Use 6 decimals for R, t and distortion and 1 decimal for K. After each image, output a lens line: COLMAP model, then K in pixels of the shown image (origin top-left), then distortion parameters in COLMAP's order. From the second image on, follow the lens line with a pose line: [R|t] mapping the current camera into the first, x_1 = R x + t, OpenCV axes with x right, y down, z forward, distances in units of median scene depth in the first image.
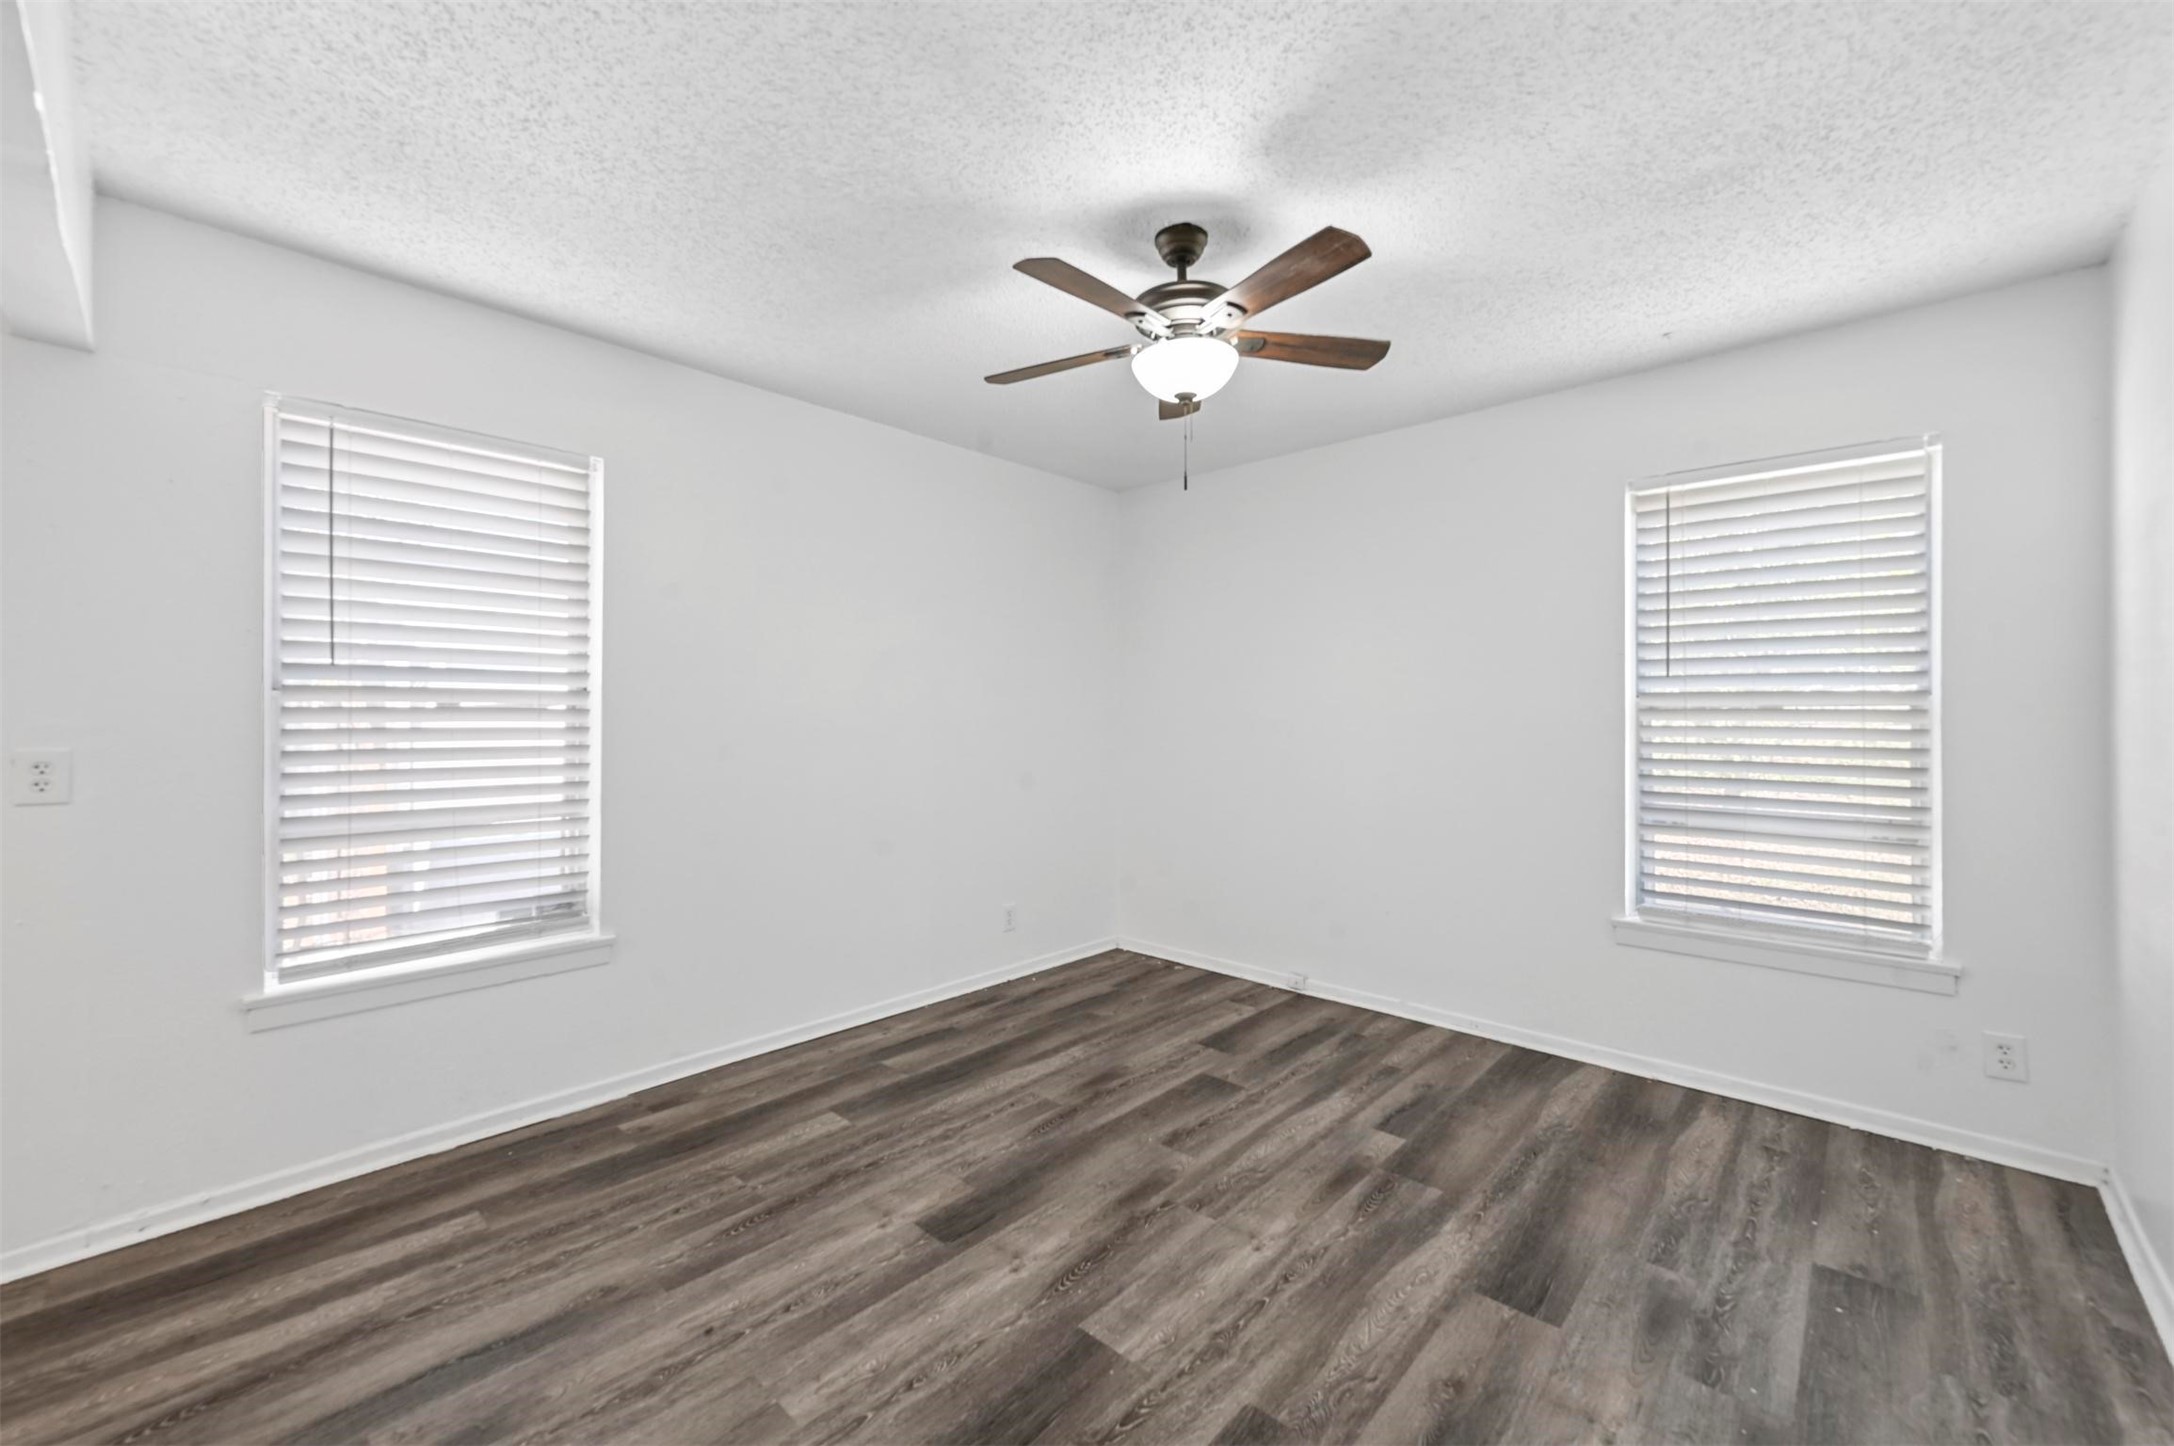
lens RADIAL K [[860.8, 0, 1068.6], [0, 860.8, 722.5], [0, 0, 1]] dist [-0.000514, 0.000089]
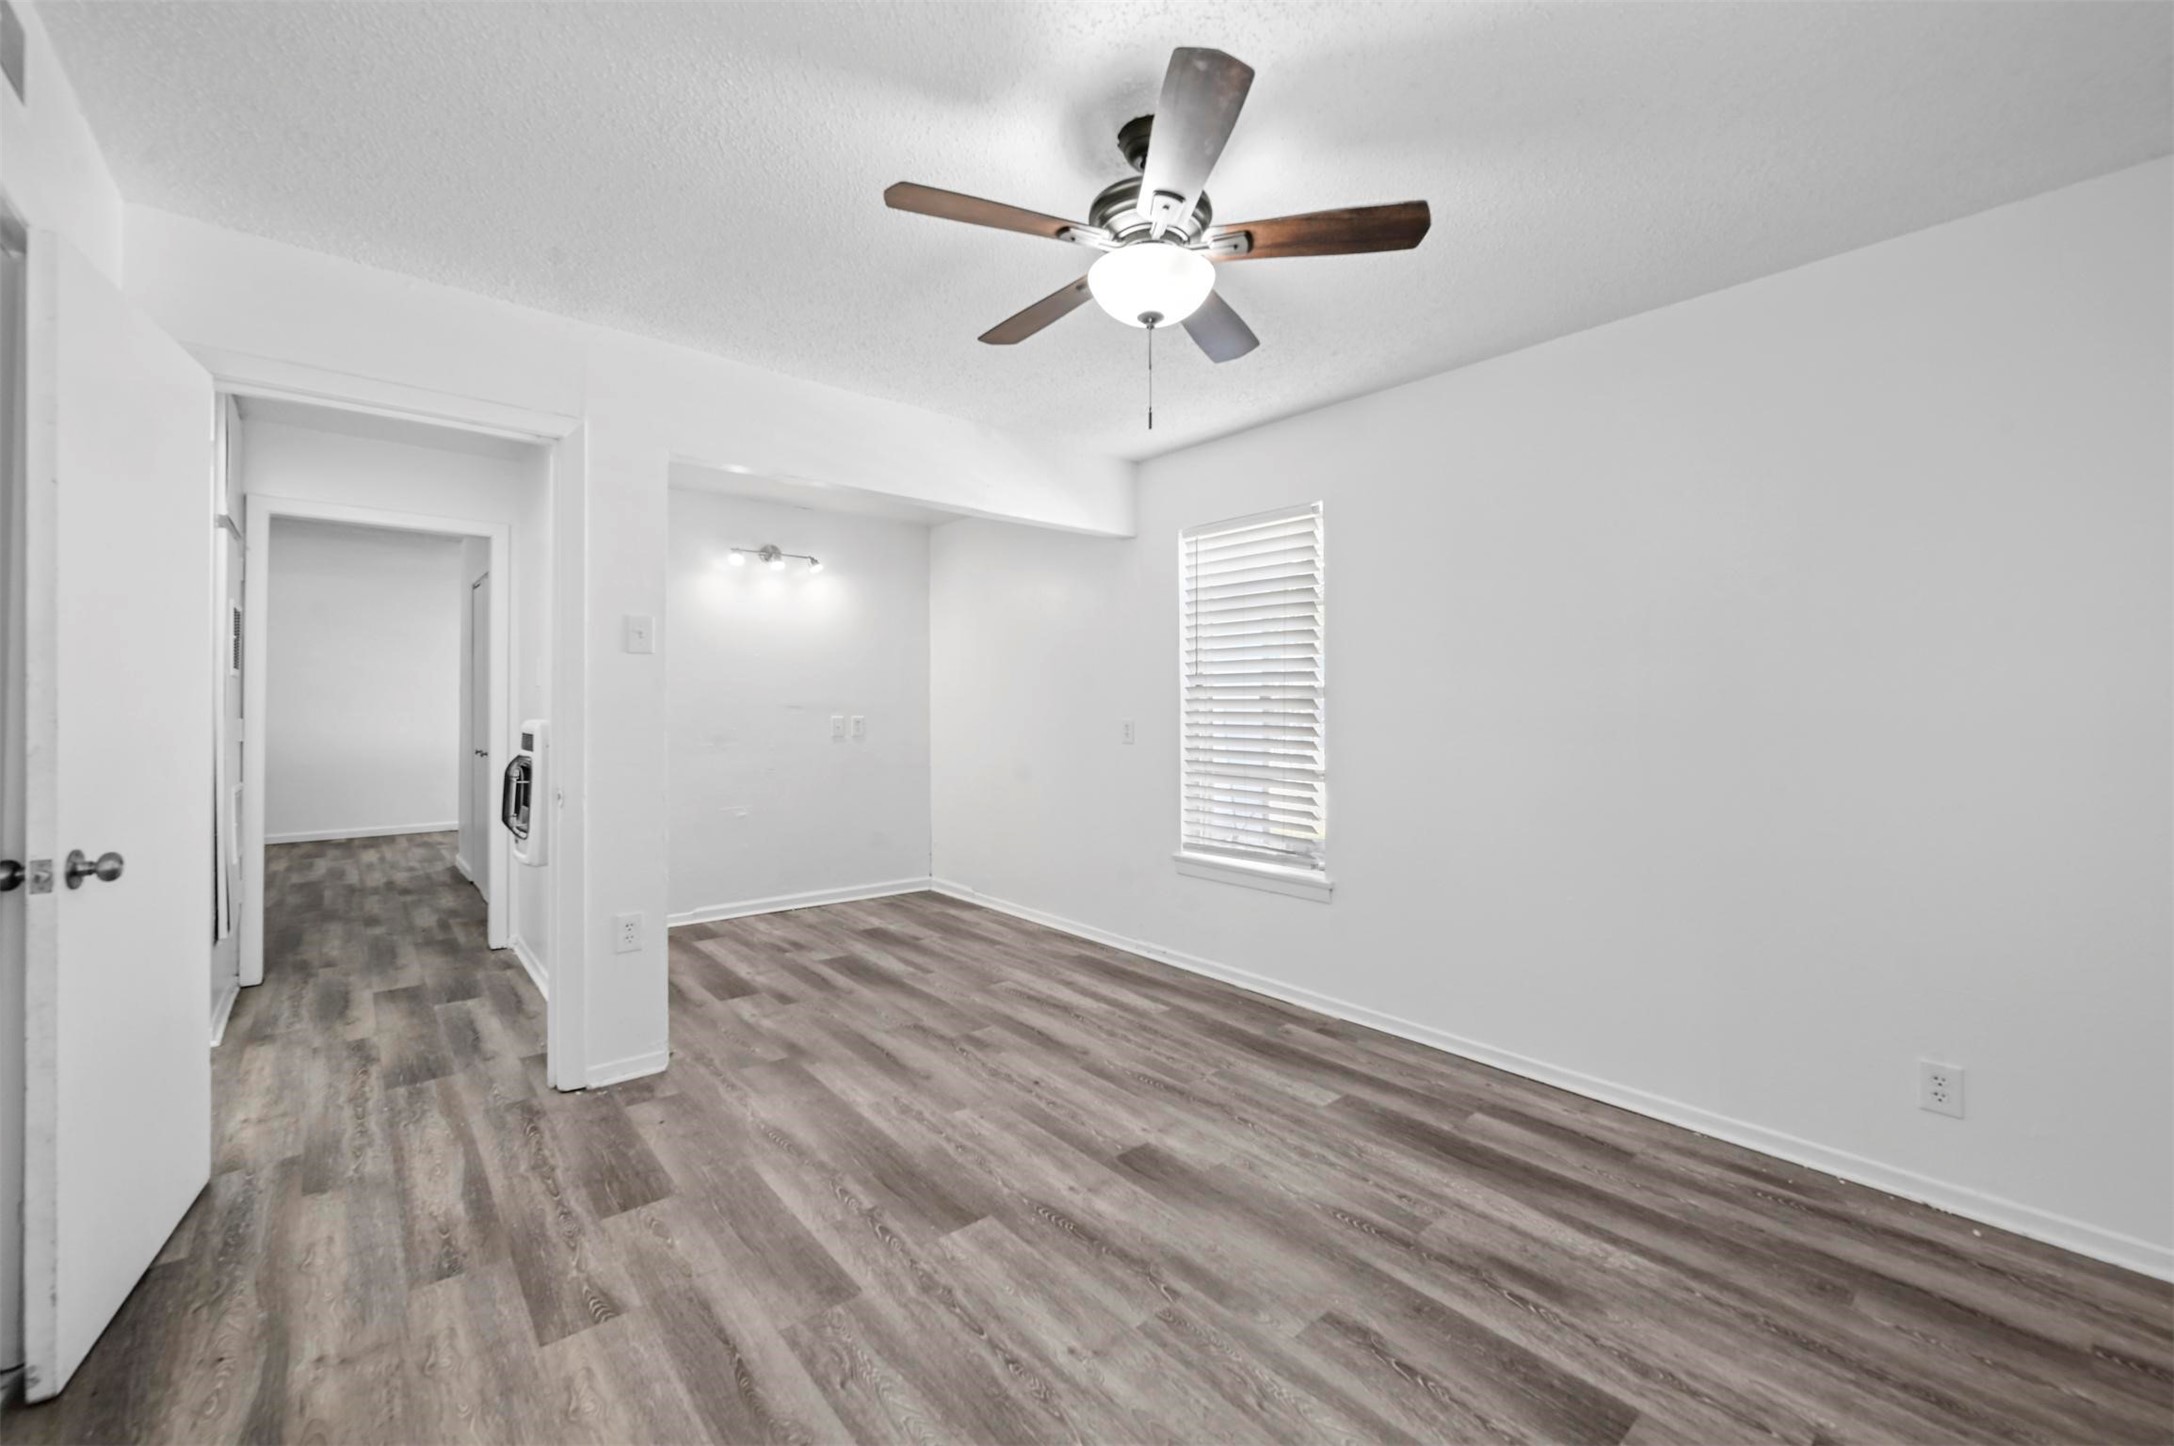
lens RADIAL K [[860.8, 0, 1090.4], [0, 860.8, 702.3], [0, 0, 1]] dist [-0.000514, 0.000089]
pose [[-0.094749, -0.005642, -0.995485, 0.940082], [-0.013187, 0.999903, -0.004412, -0.000598], [0.995414, 0.012709, -0.094814, 0.988329]]
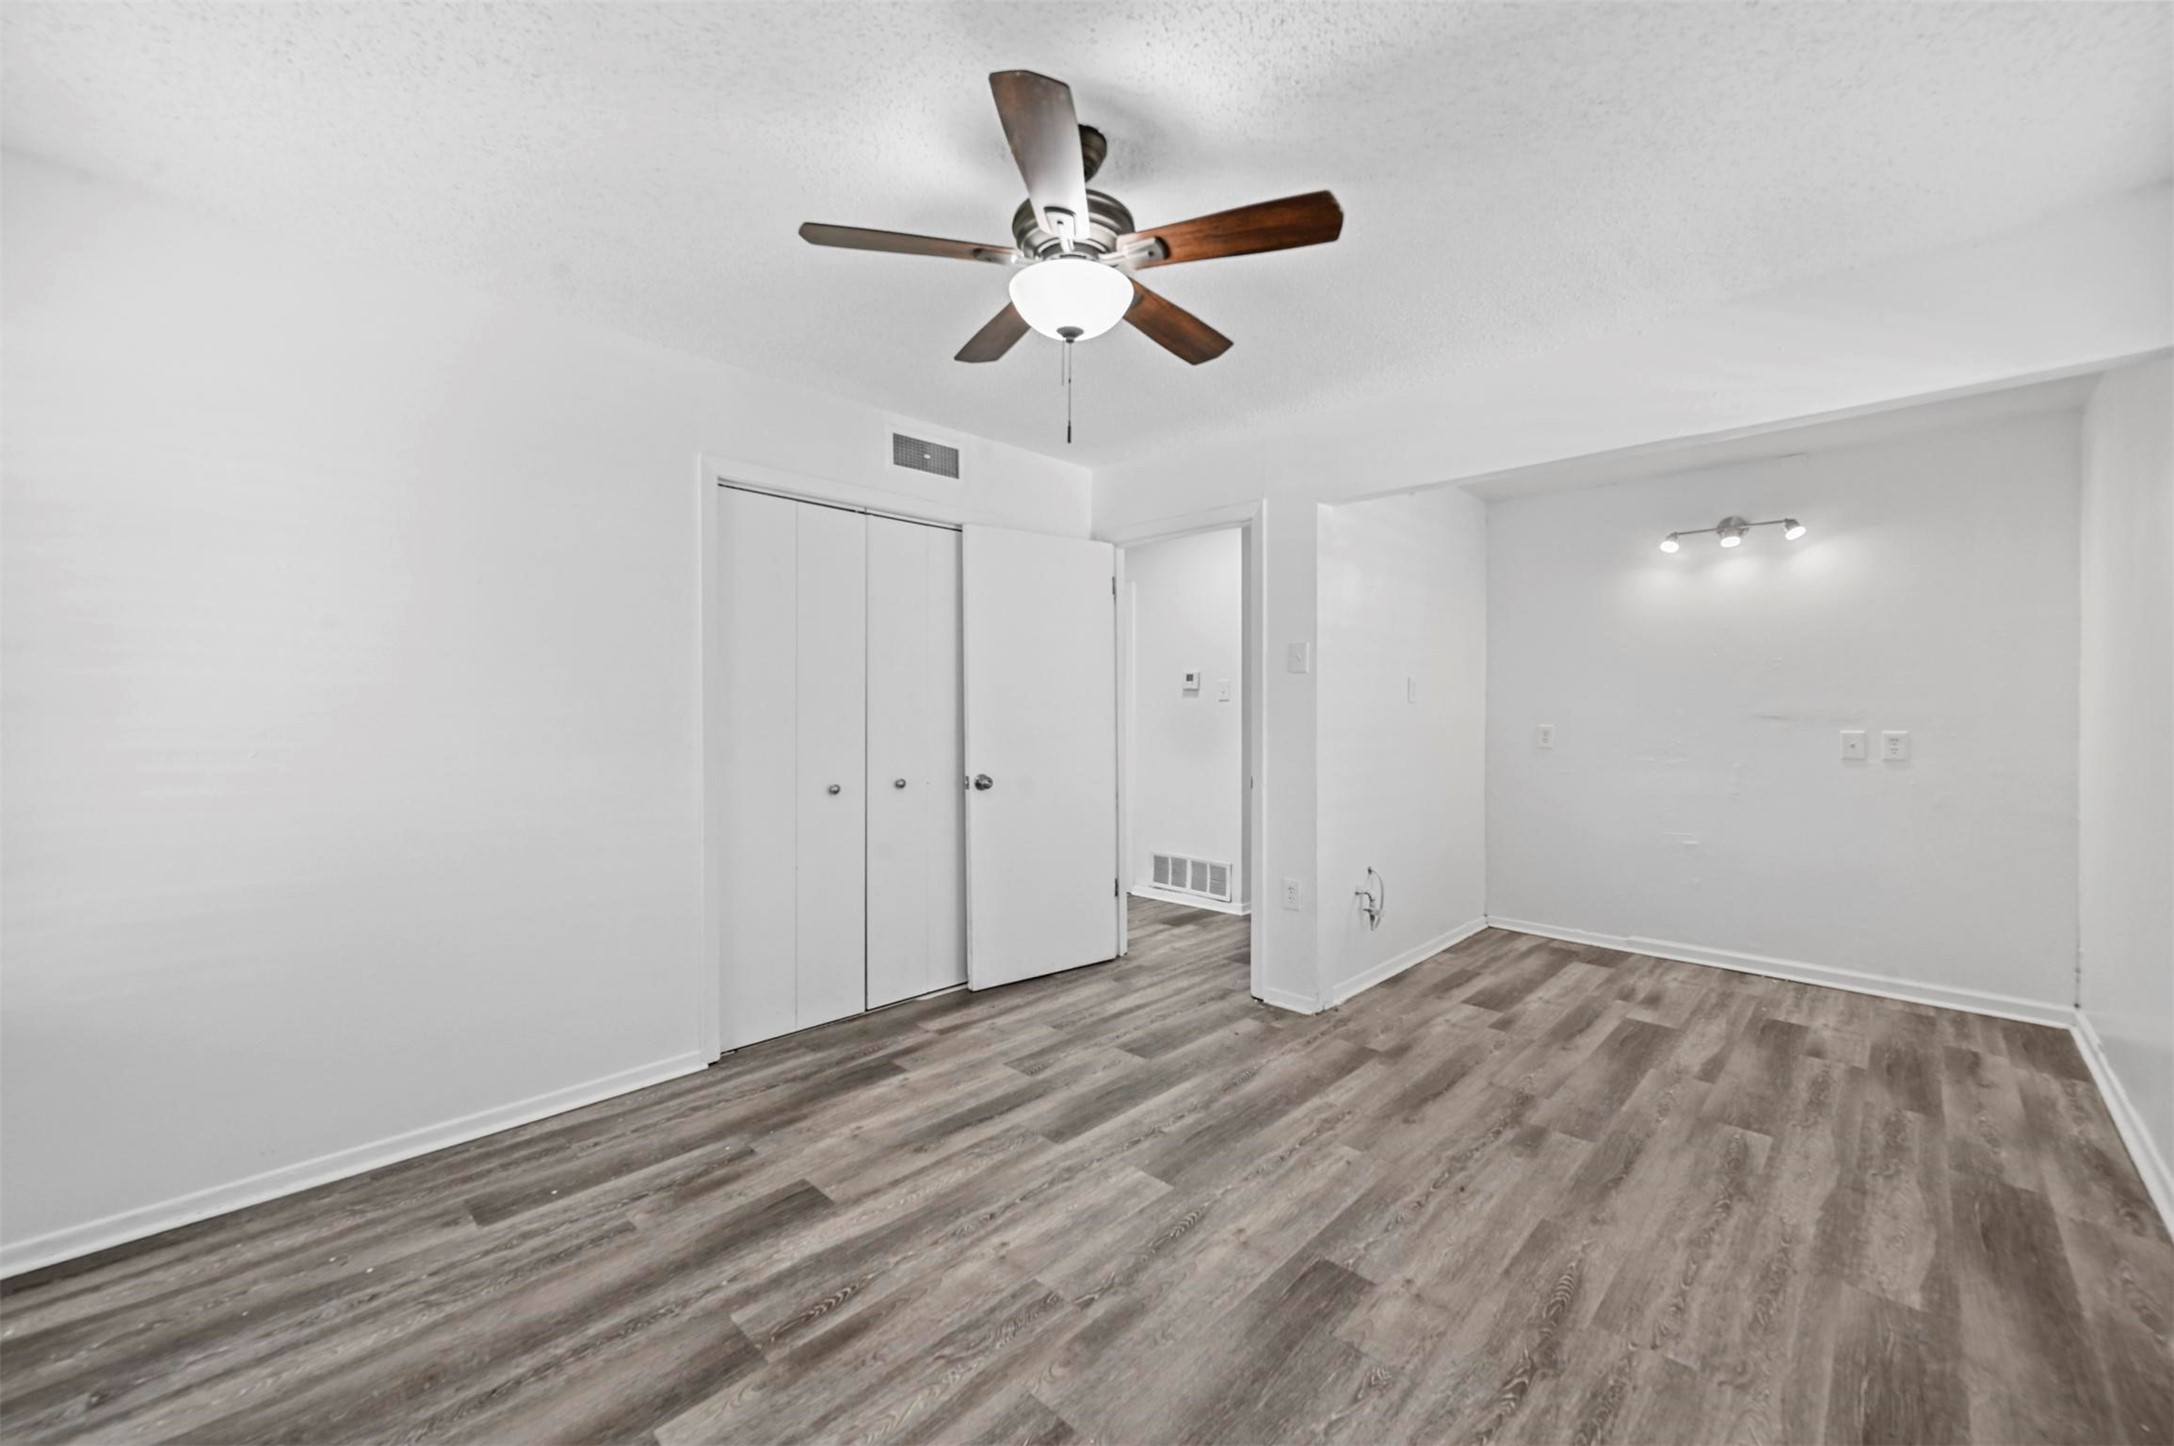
lens RADIAL K [[860.8, 0, 1084.3], [0, 860.8, 715.8], [0, 0, 1]] dist [-0.000514, 0.000089]
pose [[-0.999994, -0.002275, 0.002632, 0.113924], [-0.002237, 0.999897, 0.014192, -0.011927], [-0.002664, 0.014186, -0.999896, 1.805148]]
